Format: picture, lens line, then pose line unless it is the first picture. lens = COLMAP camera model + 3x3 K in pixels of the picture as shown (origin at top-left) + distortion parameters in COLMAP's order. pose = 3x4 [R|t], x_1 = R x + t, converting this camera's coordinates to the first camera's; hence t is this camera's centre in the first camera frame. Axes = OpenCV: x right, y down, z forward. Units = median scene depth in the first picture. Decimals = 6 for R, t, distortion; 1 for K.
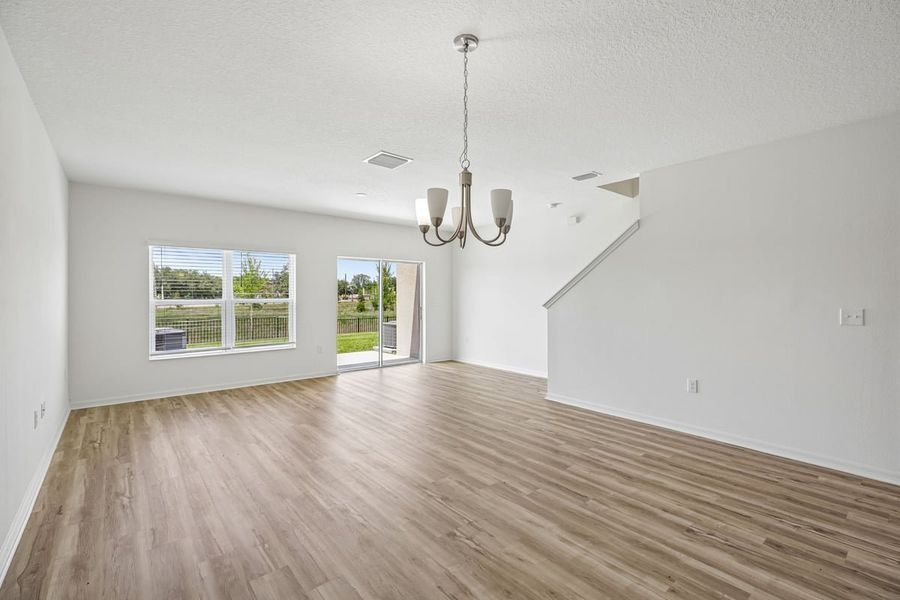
lens RADIAL K [[398.2, 0, 456.4], [0, 398.2, 296.4], [0, 0, 1]] dist [0.002906, 0.000212]
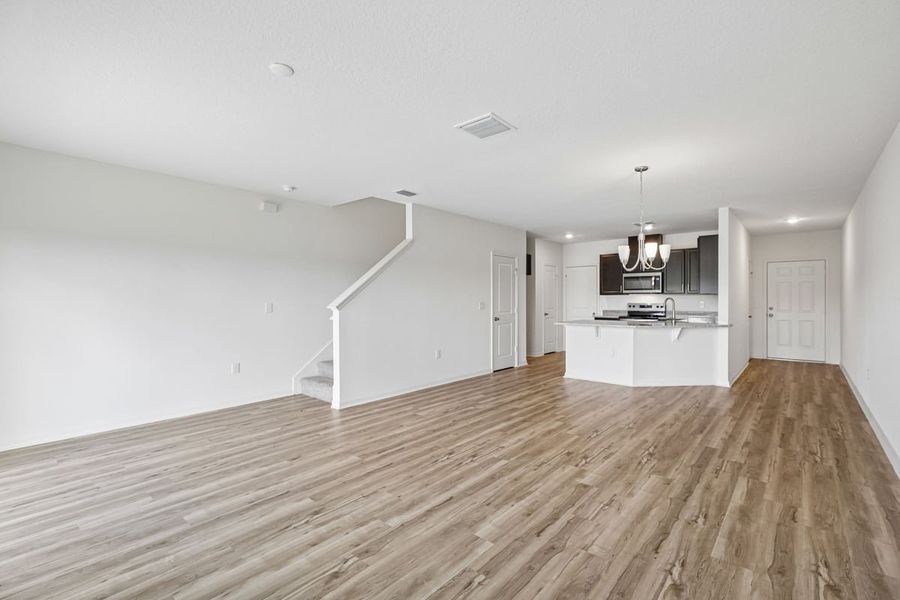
lens RADIAL K [[398.2, 0, 456.4], [0, 398.2, 296.4], [0, 0, 1]] dist [0.002906, 0.000212]
pose [[-0.149032, 0.003861, 0.988825, -1.009867], [0.002261, 0.999991, -0.003564, 0.005861], [-0.988830, 0.001704, -0.149039, 1.232255]]
